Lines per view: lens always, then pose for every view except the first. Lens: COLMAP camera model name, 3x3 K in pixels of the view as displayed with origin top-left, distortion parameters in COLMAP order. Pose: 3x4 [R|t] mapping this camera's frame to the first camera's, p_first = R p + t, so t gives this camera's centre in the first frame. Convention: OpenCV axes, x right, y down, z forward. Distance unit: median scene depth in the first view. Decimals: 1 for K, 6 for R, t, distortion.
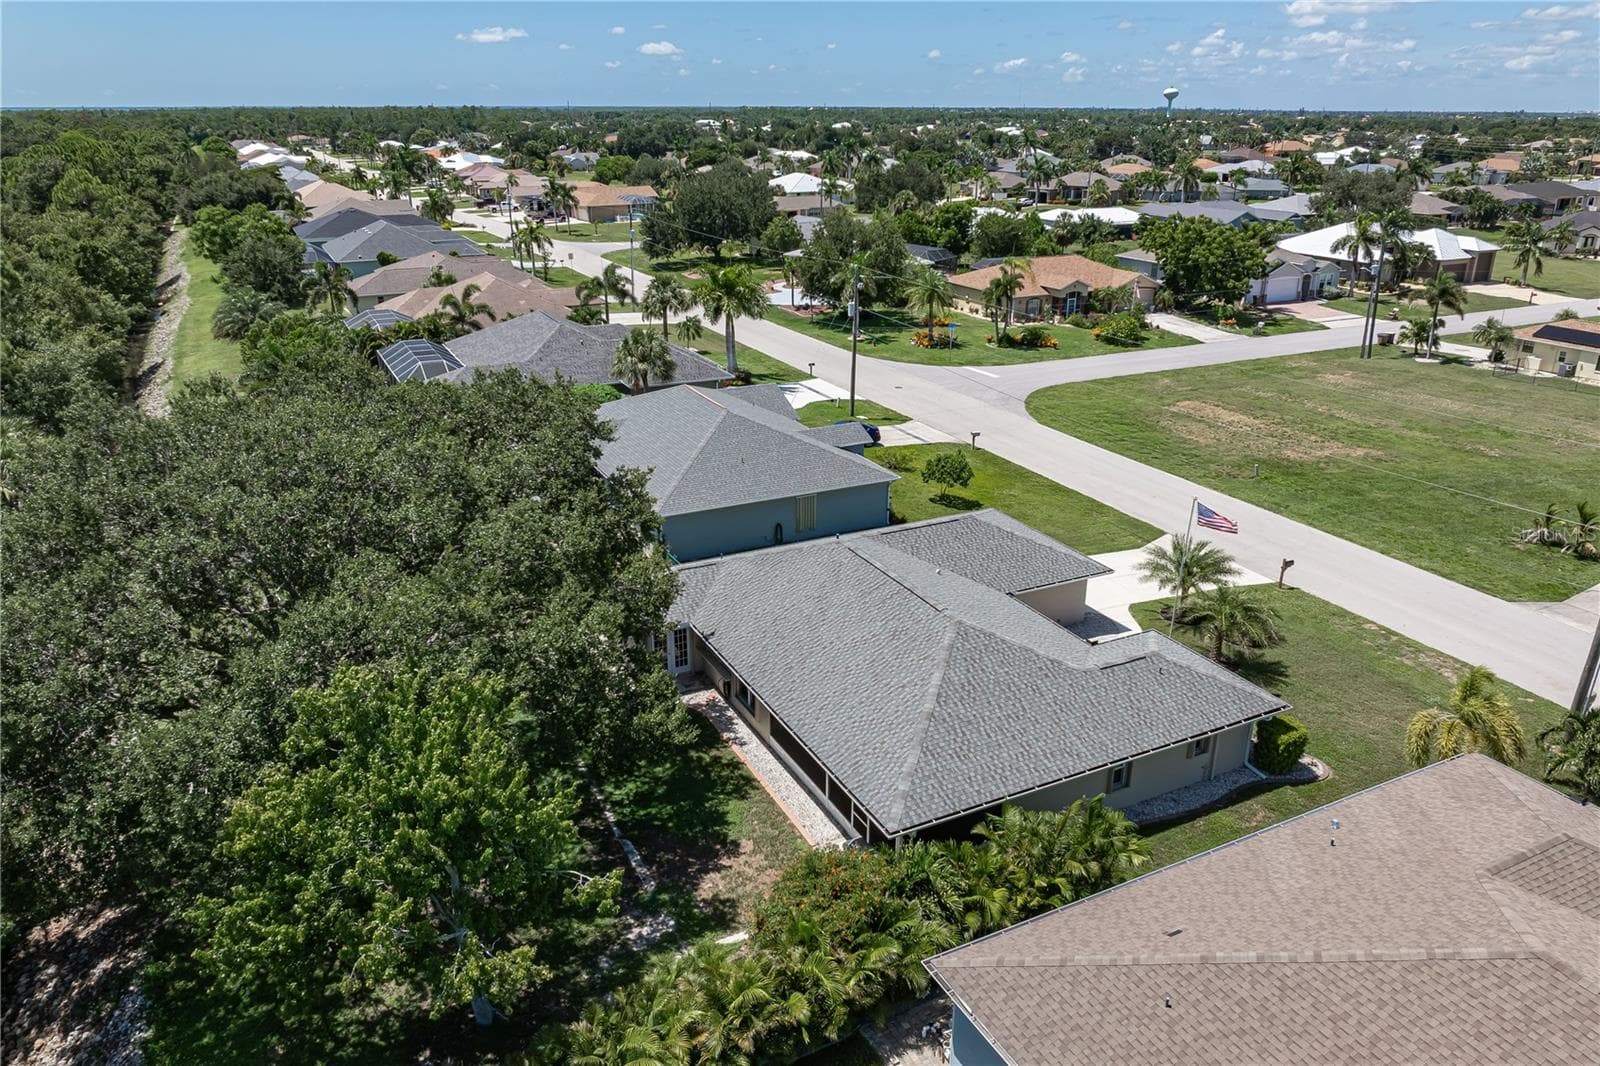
lens RADIAL K [[1090.4, 0, 813.6], [0, 1090.4, 532.8], [0, 0, 1]] dist [-0.018658, -0.001266]
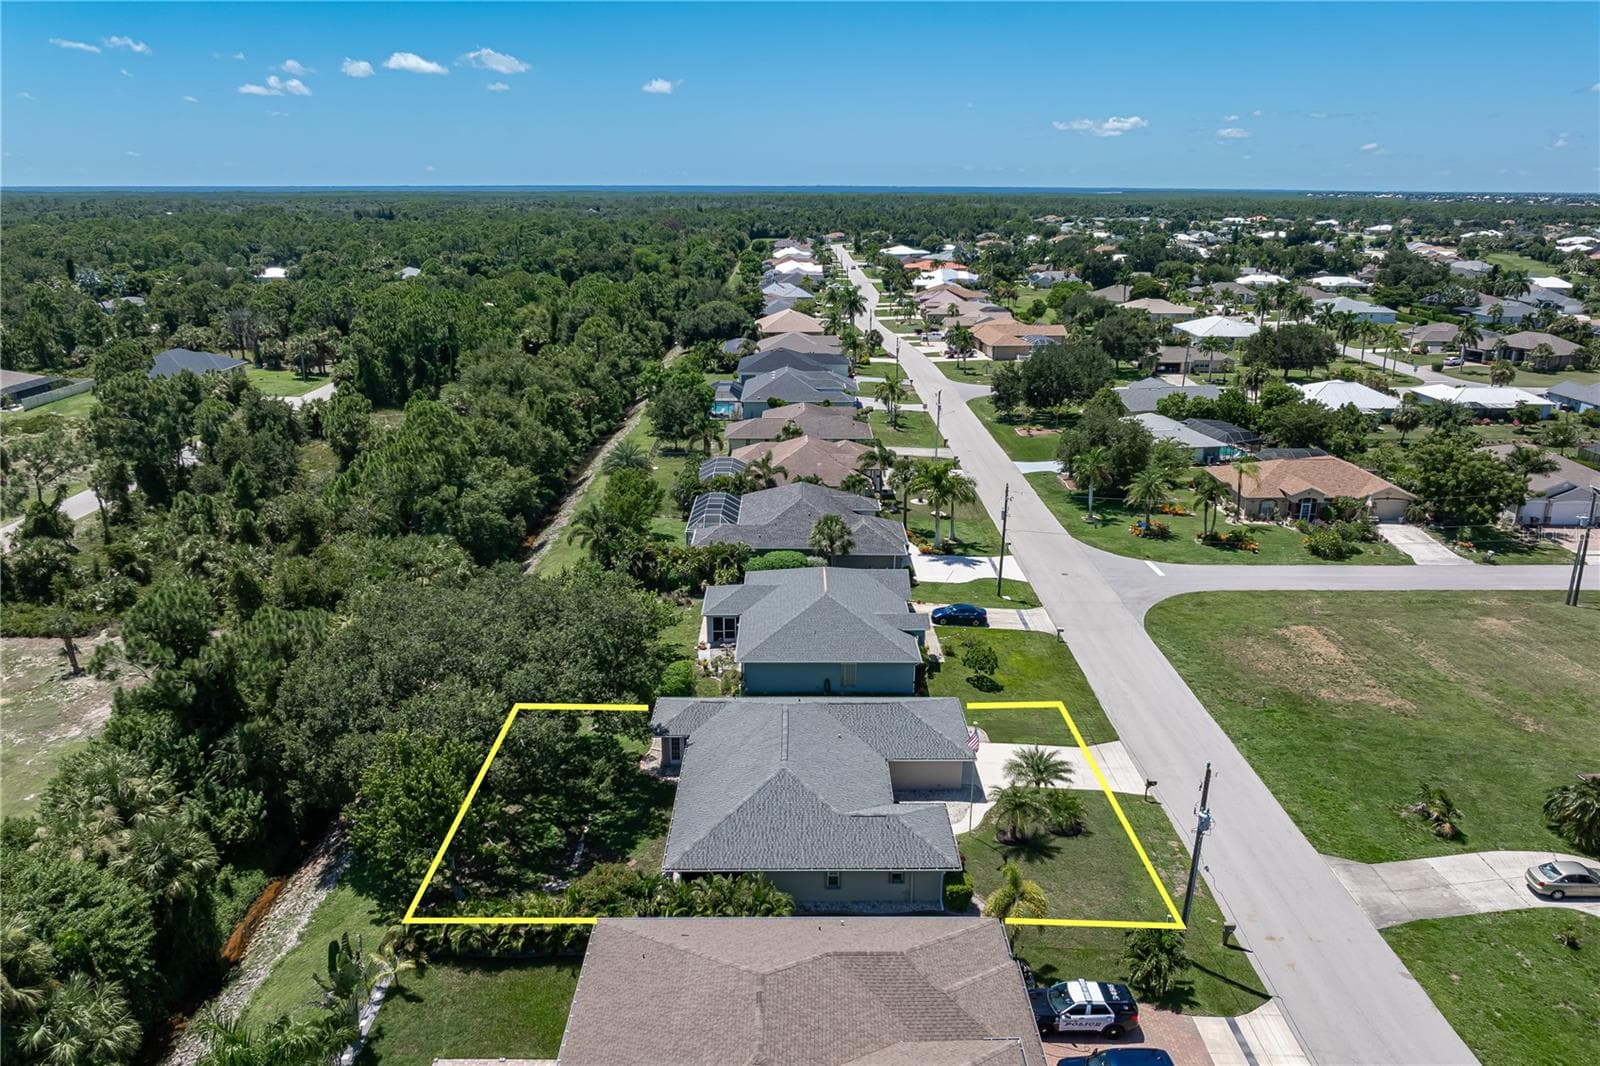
lens RADIAL K [[1090.4, 0, 813.6], [0, 1090.4, 532.8], [0, 0, 1]] dist [-0.018658, -0.001266]
pose [[0.900254, 0.126370, -0.416620, 0.304228], [-0.159110, 0.986250, -0.044662, -0.075978], [0.405248, 0.106496, 0.907983, -0.197492]]
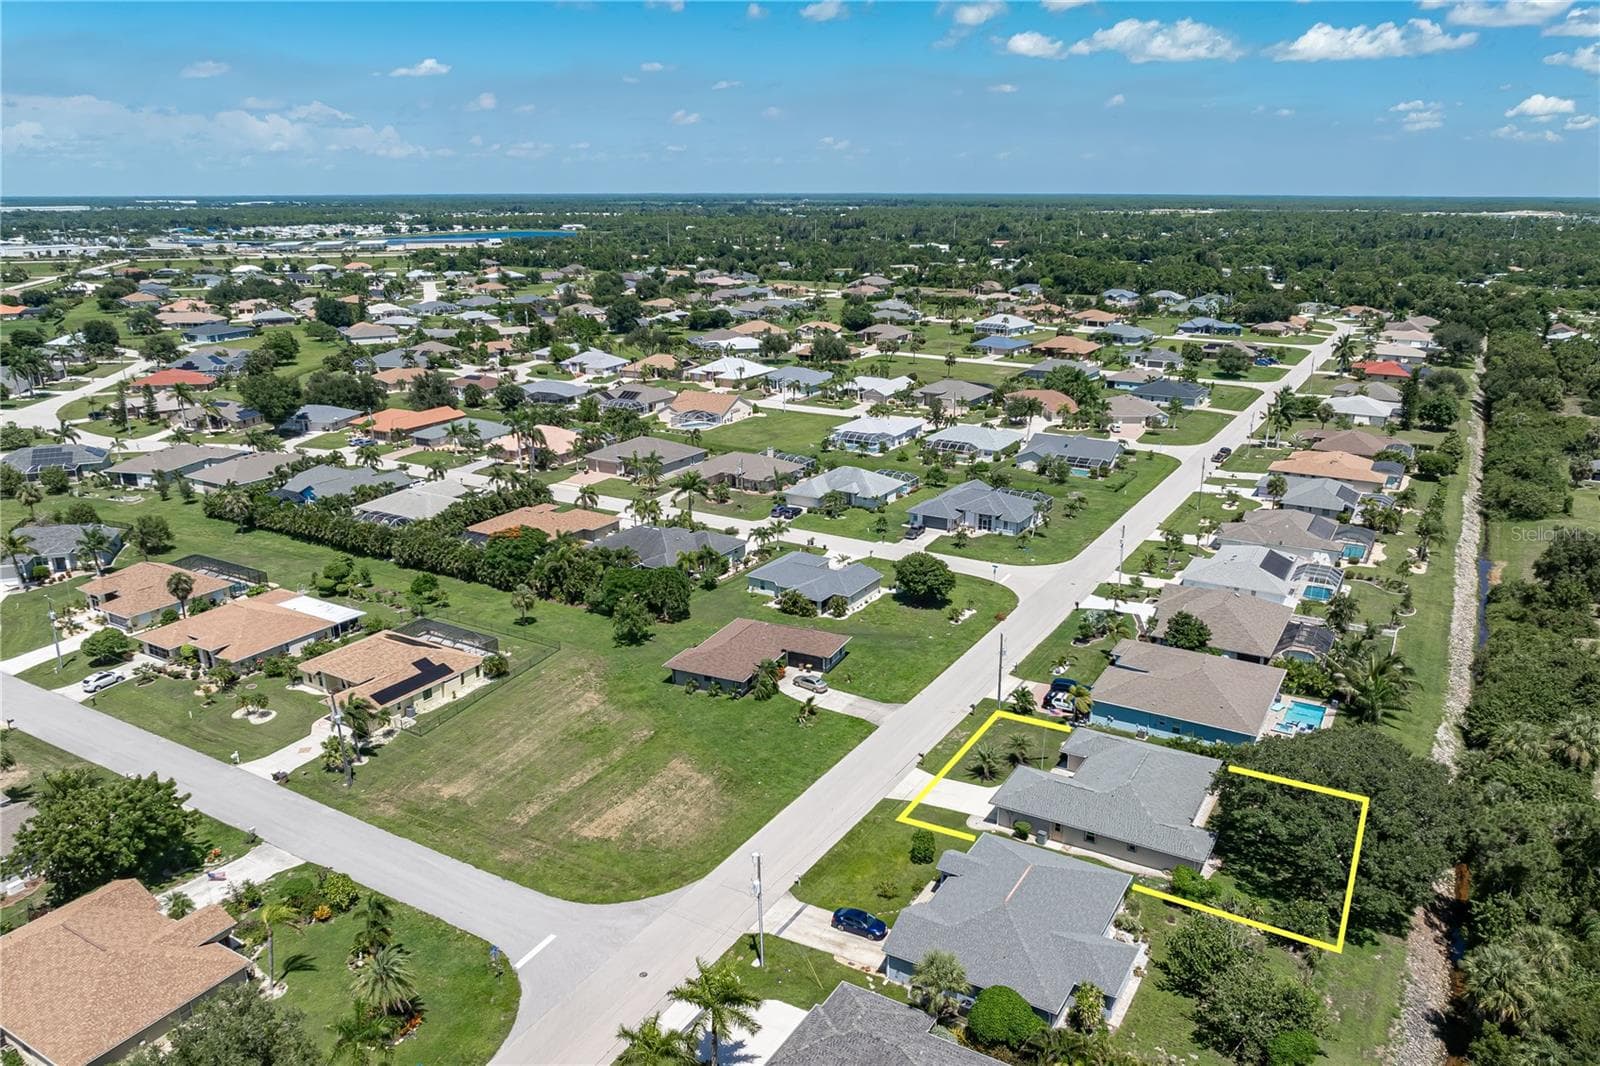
lens RADIAL K [[1090.4, 0, 813.6], [0, 1090.4, 532.8], [0, 0, 1]] dist [-0.018658, -0.001266]
pose [[-0.548865, -0.266123, 0.792418, -0.599817], [0.305220, 0.818714, 0.486363, -0.812556], [-0.778196, 0.508809, -0.368137, 0.946391]]
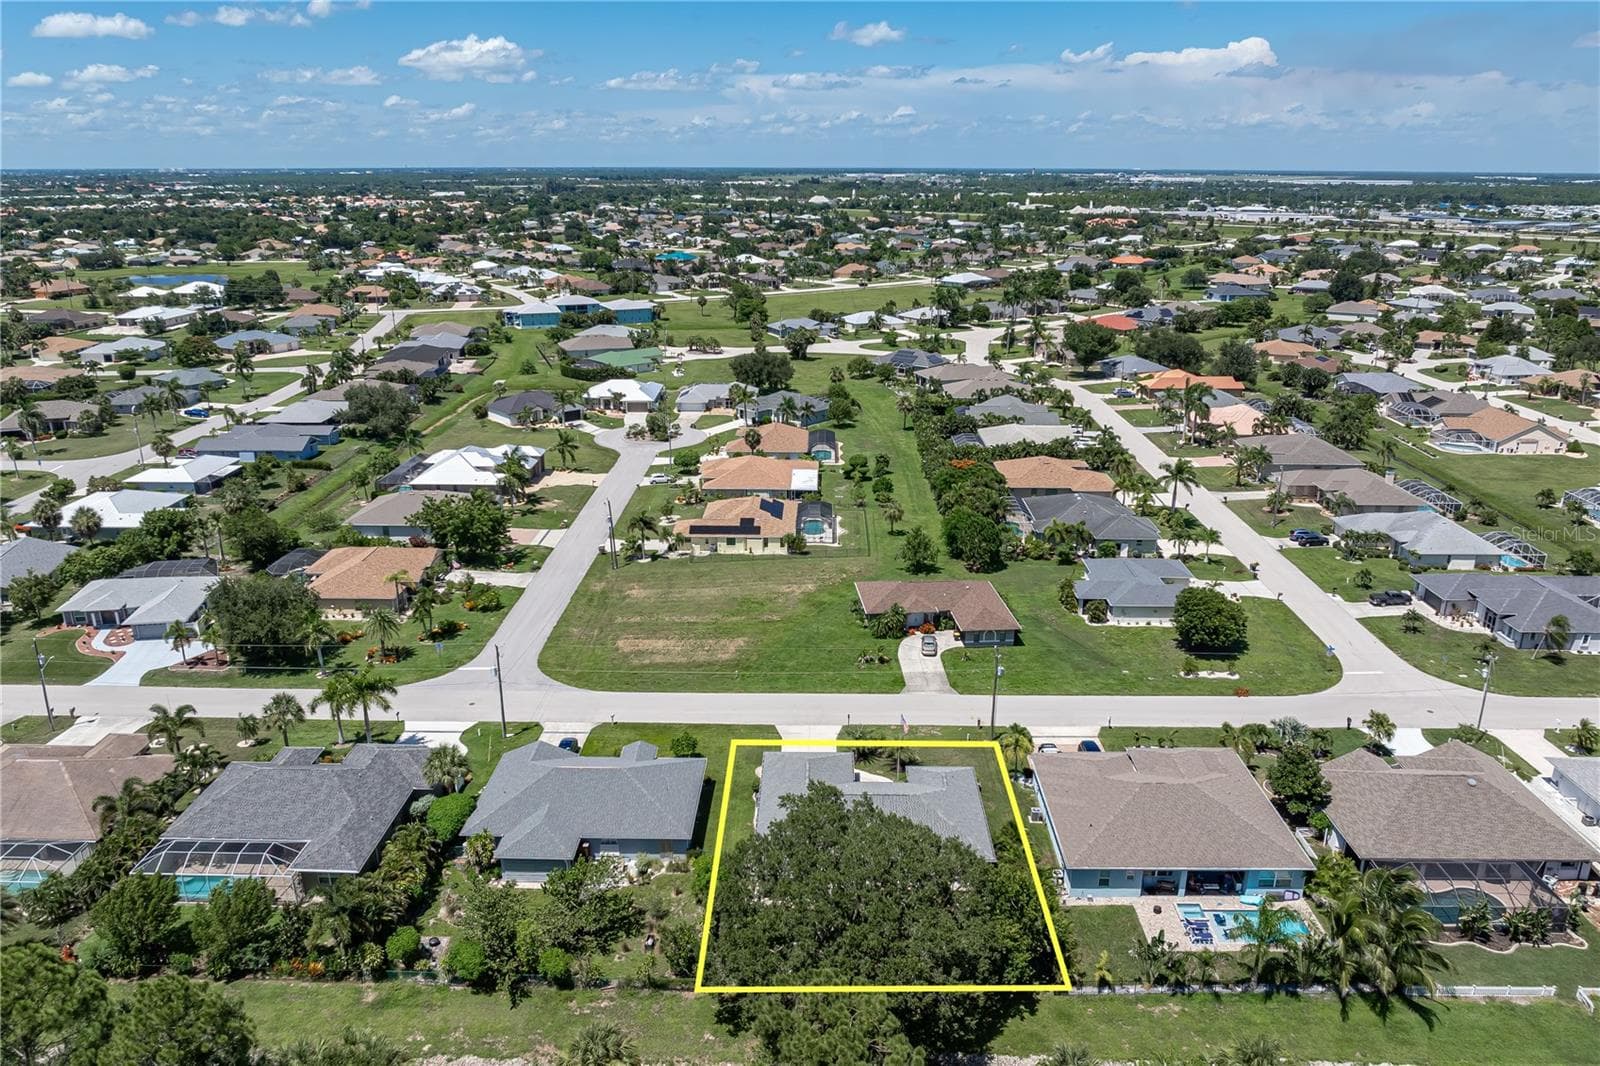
lens RADIAL K [[1090.4, 0, 813.6], [0, 1090.4, 532.8], [0, 0, 1]] dist [-0.018658, -0.001266]
pose [[0.462154, -0.297972, 0.835240, -0.738254], [0.345432, 0.927955, 0.139914, -0.356705], [-0.816756, 0.223856, 0.531787, -0.127335]]
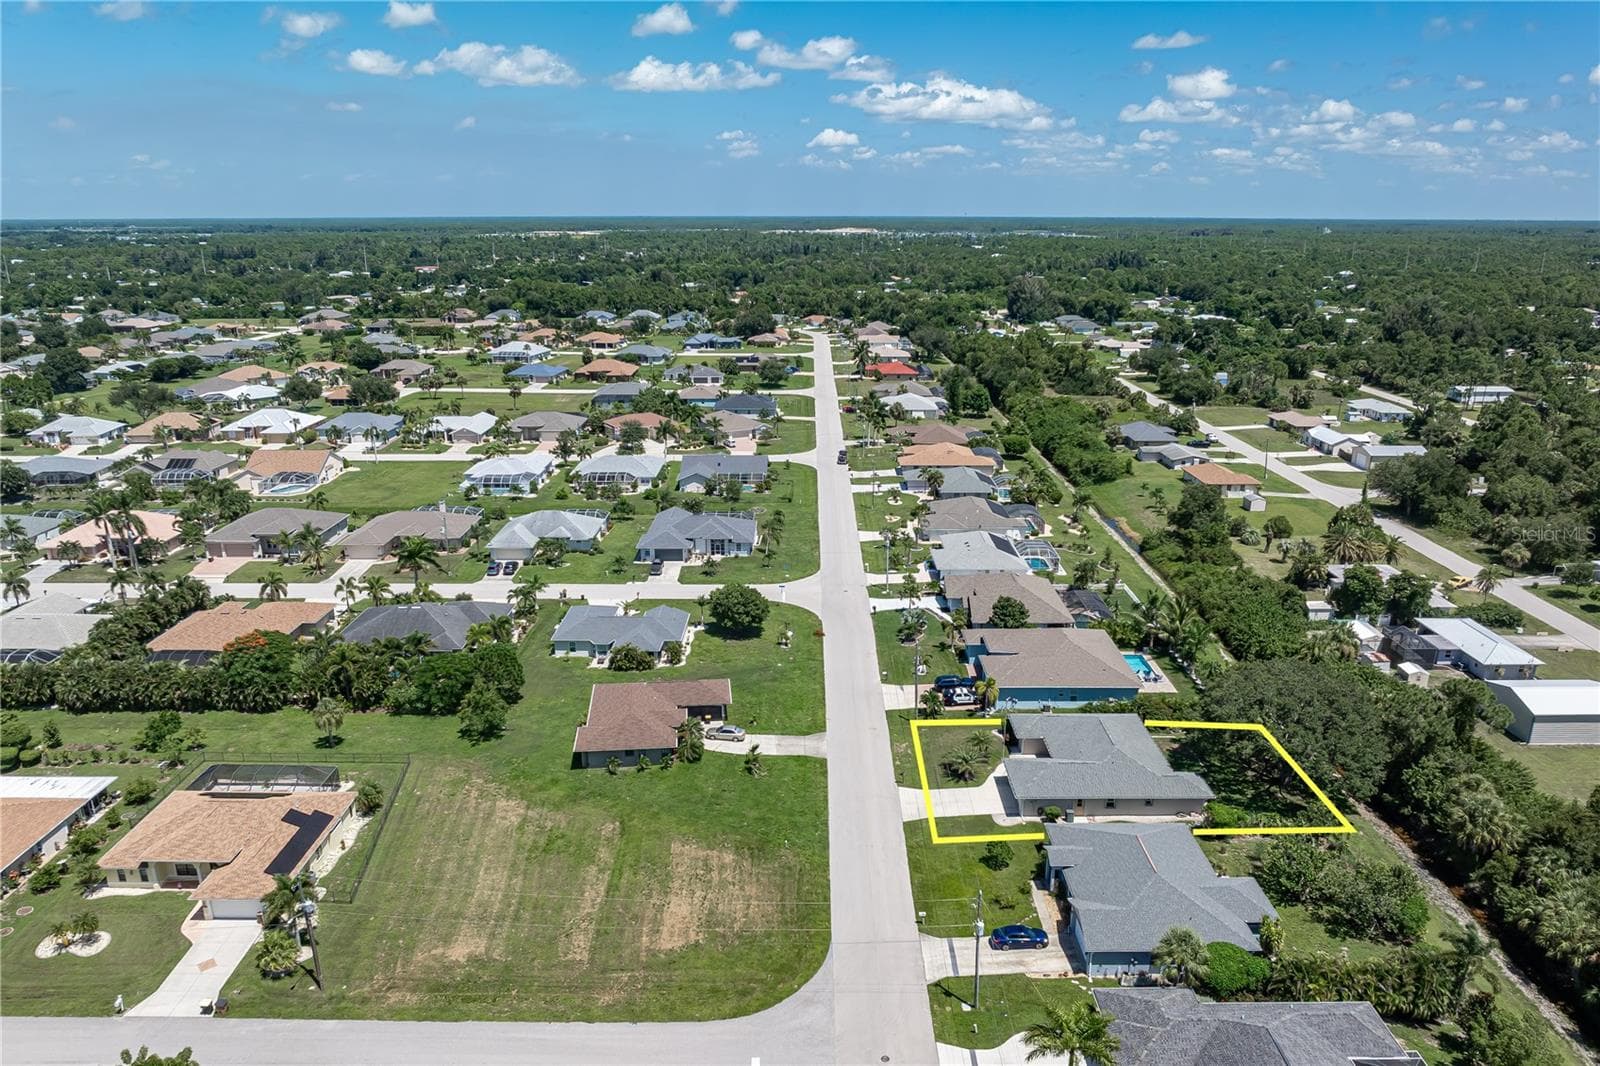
lens RADIAL K [[1098.5, 0, 796.7], [0, 1098.5, 542.2], [0, 0, 1]] dist [-0.019012, 0.002121]
pose [[-0.887669, -0.146711, 0.436485, -0.166918], [0.160460, 0.789928, 0.591833, -0.940776], [-0.431620, 0.595391, -0.677653, 1.267167]]
